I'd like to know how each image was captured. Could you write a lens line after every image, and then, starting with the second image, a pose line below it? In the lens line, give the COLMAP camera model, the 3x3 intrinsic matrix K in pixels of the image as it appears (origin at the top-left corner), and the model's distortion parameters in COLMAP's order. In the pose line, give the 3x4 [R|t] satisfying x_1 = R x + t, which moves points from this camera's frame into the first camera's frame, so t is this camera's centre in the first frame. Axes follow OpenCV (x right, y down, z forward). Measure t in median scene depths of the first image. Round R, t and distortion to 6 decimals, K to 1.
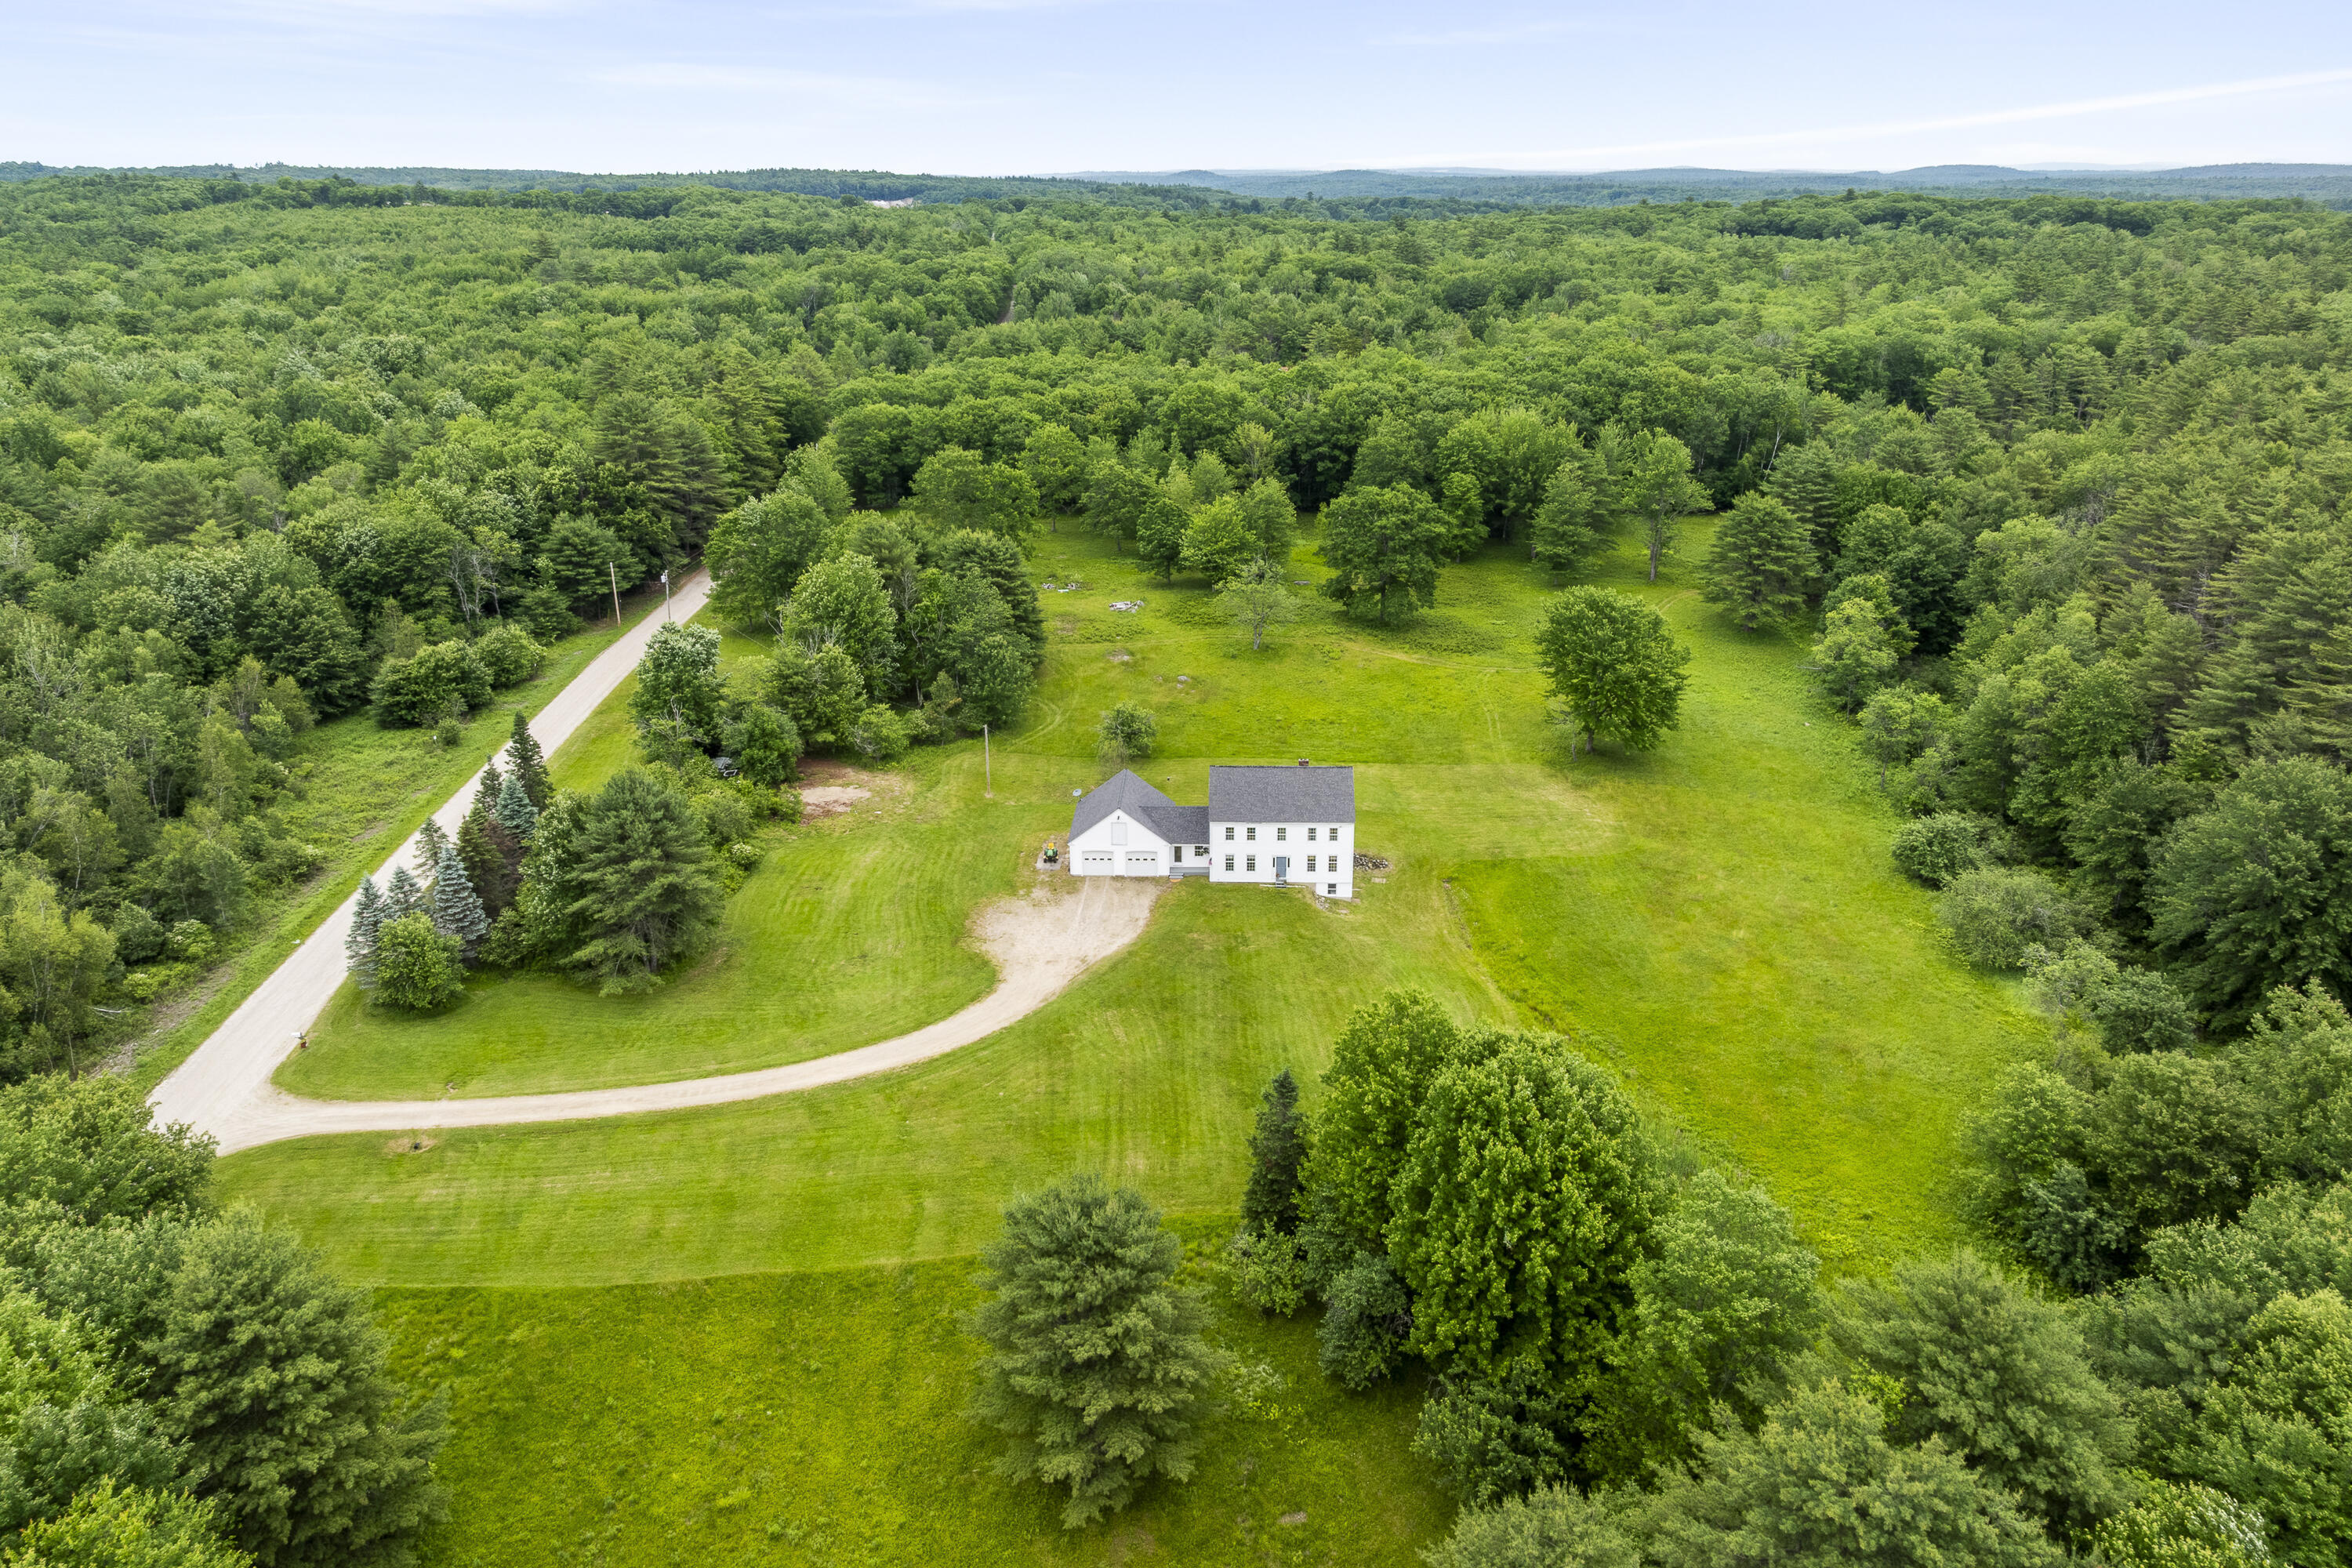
lens RADIAL K [[1780.3, 0, 1176.0], [0, 1780.3, 784.0], [0, 0, 1]] dist [-0.008546, -0.000771]
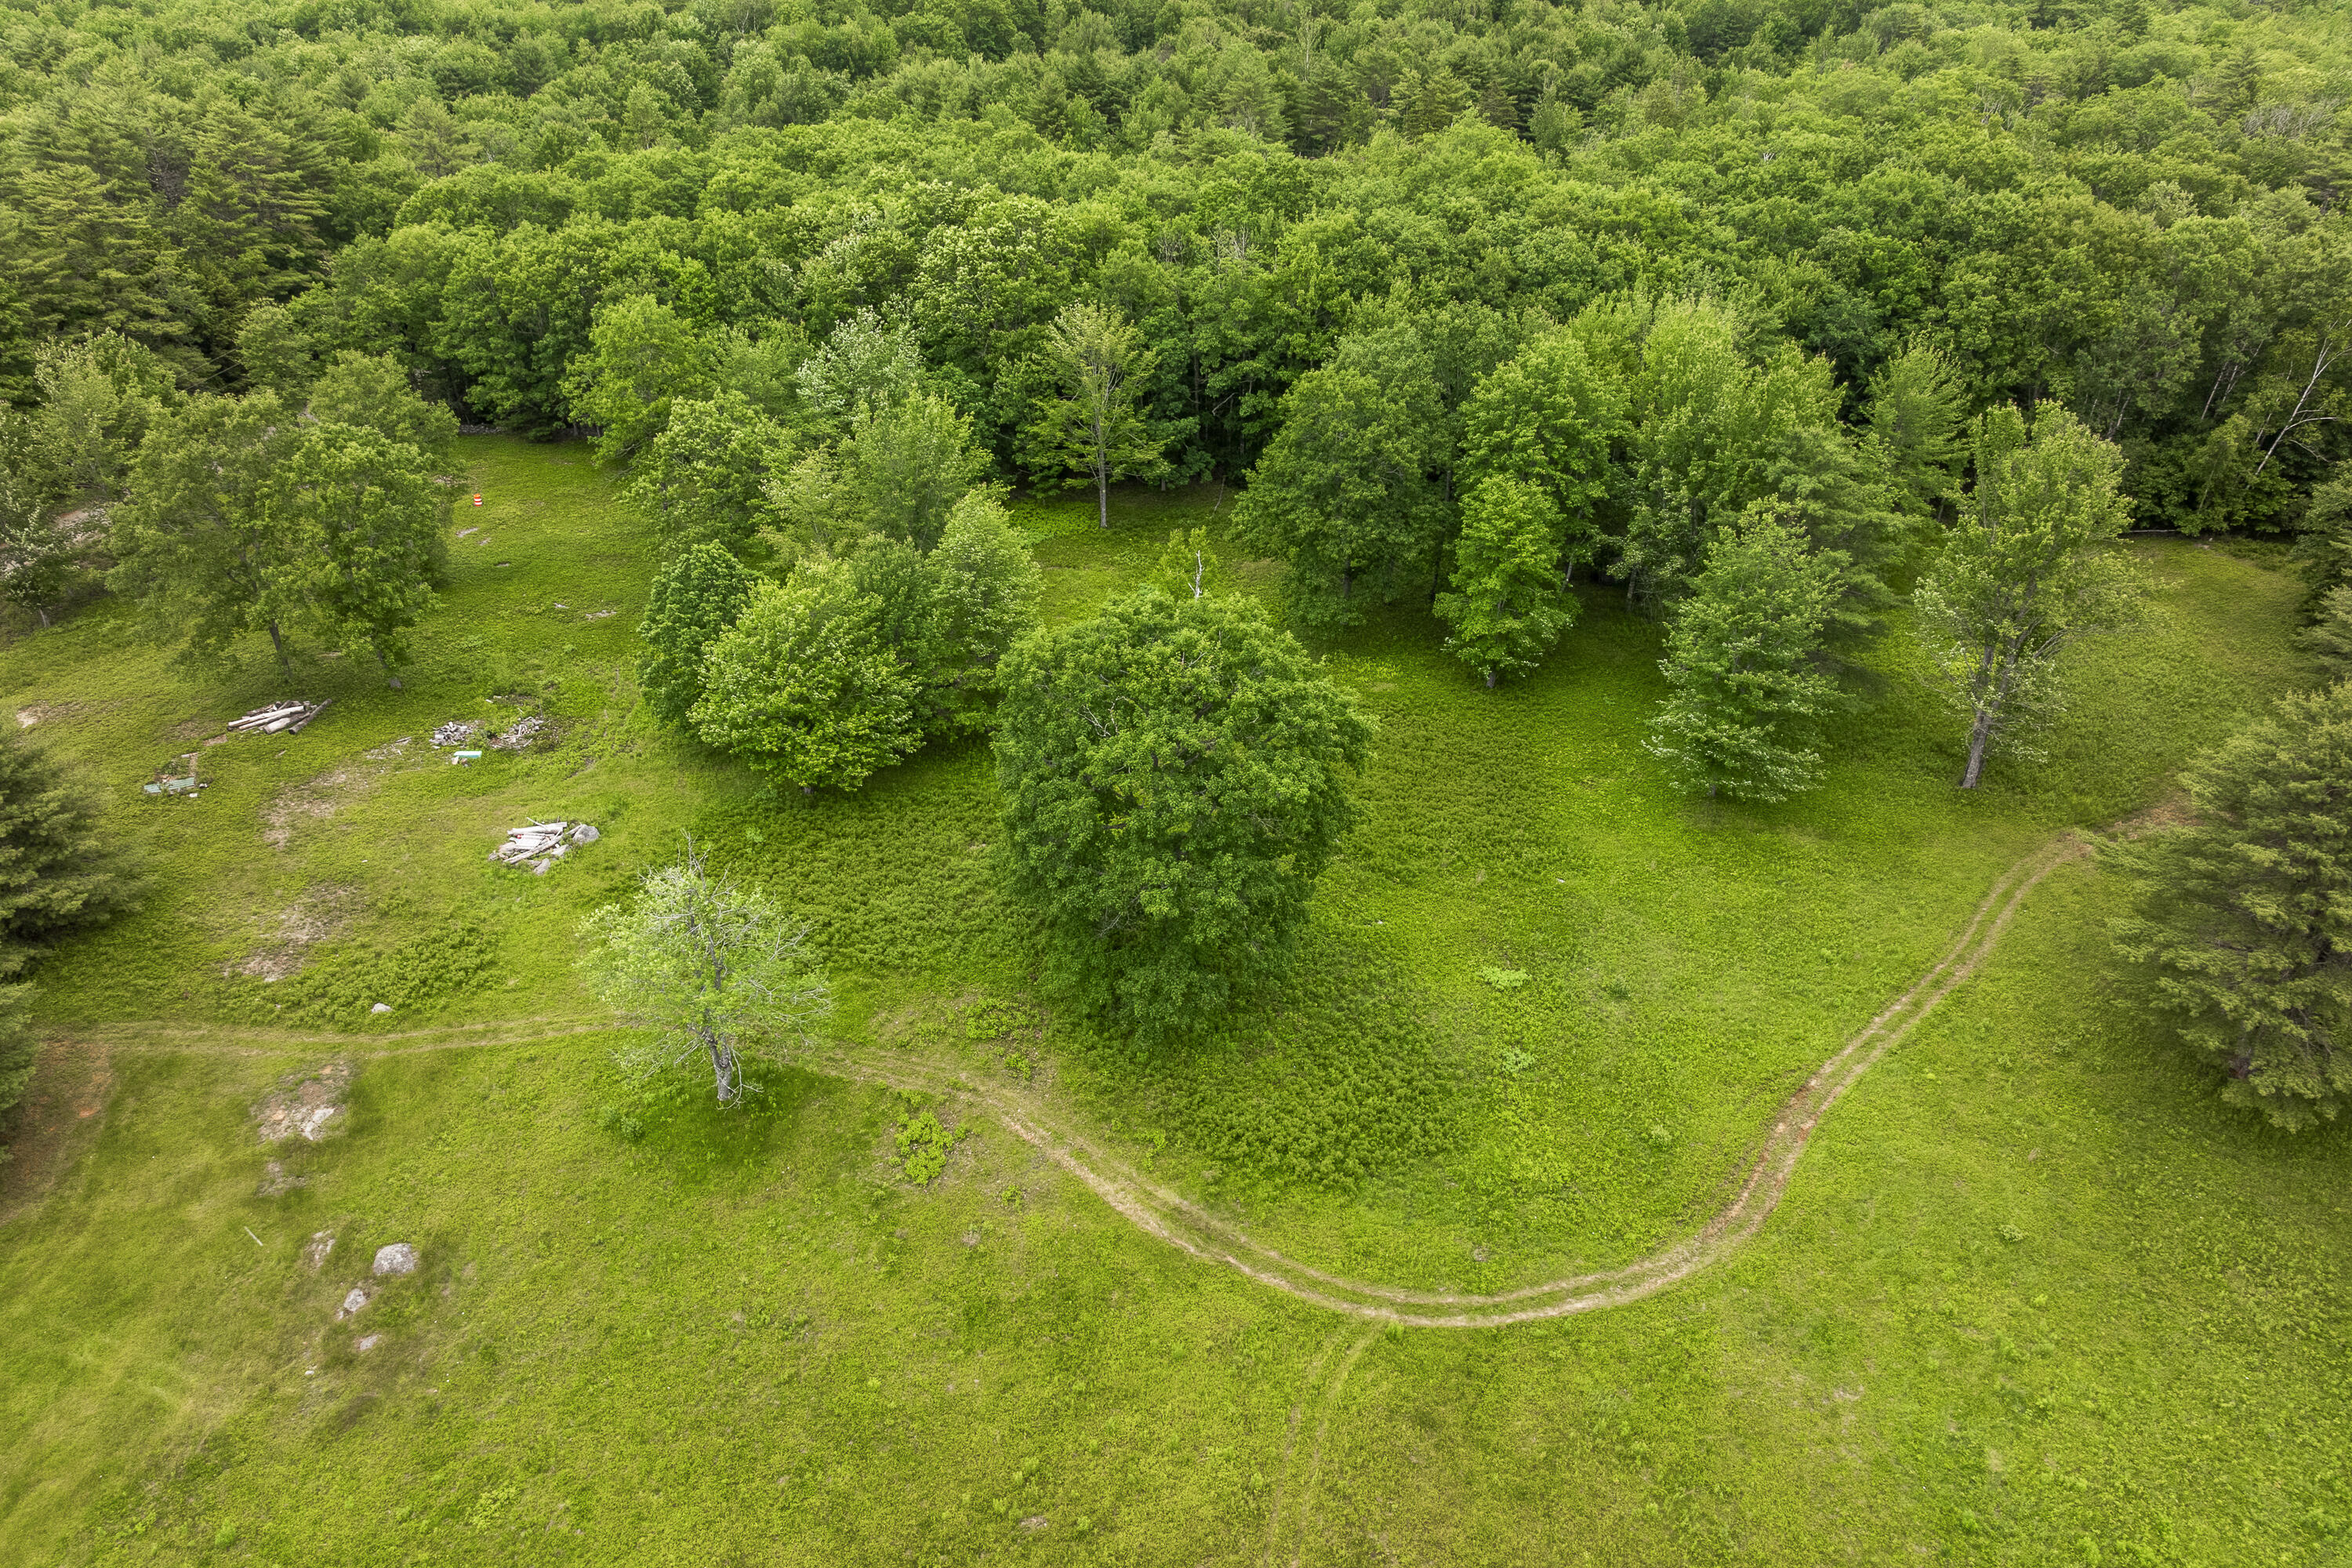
lens RADIAL K [[1677.8, 0, 1183.2], [0, 1677.8, 864.5], [0, 0, 1]] dist [-0.008133, 0.004958]
pose [[0.987365, 0.083275, -0.134816, 0.128934], [-0.055818, 0.979027, 0.195936, -0.140887], [0.148305, -0.185935, 0.971305, 0.533001]]
